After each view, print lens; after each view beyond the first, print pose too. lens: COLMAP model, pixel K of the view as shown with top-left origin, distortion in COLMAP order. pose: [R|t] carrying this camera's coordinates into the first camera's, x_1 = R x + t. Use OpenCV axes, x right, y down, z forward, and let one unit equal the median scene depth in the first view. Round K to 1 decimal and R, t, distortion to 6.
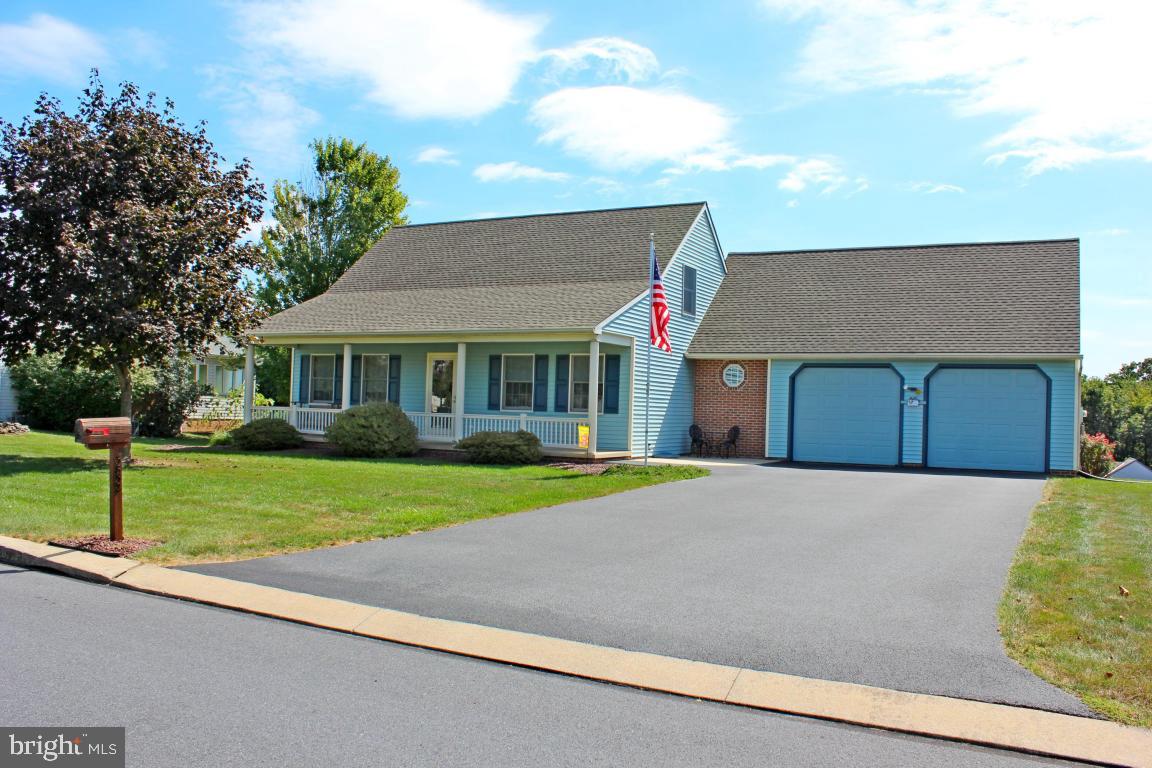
lens RADIAL K [[927.0, 0, 576.1], [0, 927.0, 386.7], [0, 0, 1]] dist [-0.000984, 0.000106]
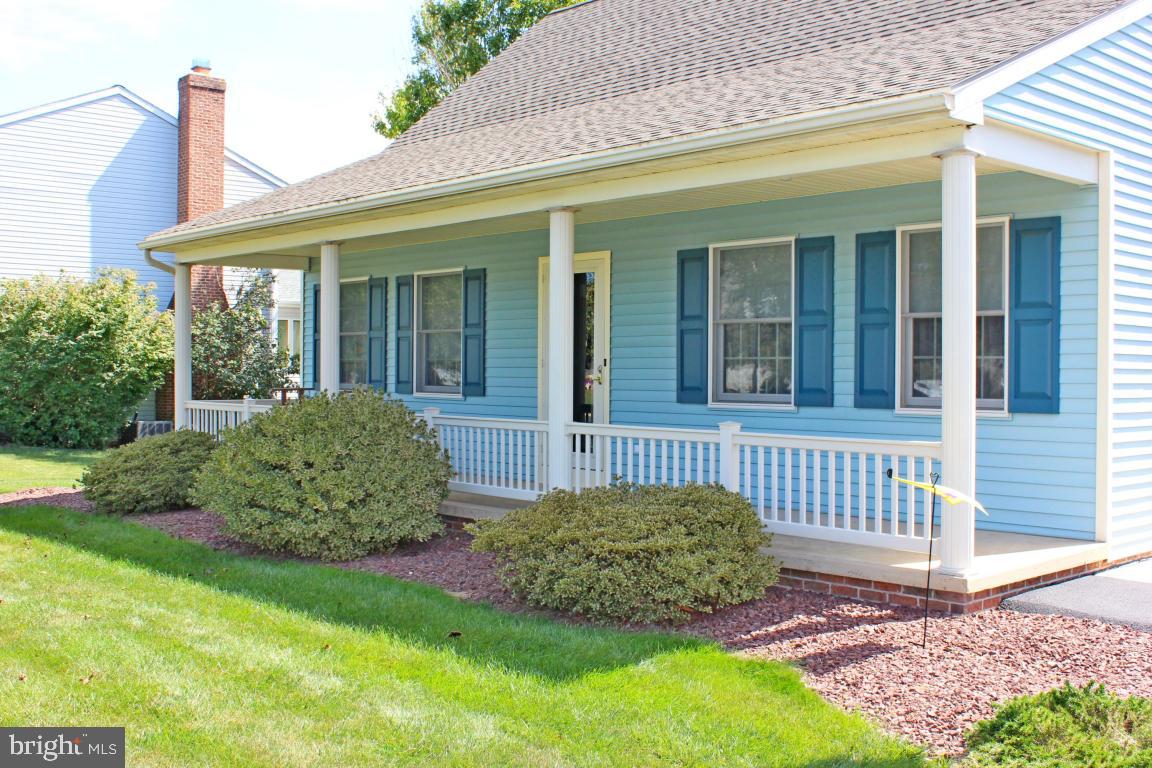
lens RADIAL K [[1248.1, 0, 579.5], [0, 1248.1, 380.9], [0, 0, 1]] dist [-0.095774, 0.000000]
pose [[0.946490, -0.023032, -0.321911, 0.026165], [0.031851, 0.999247, 0.022157, 0.004593], [0.321158, -0.031224, 0.946511, 0.556317]]
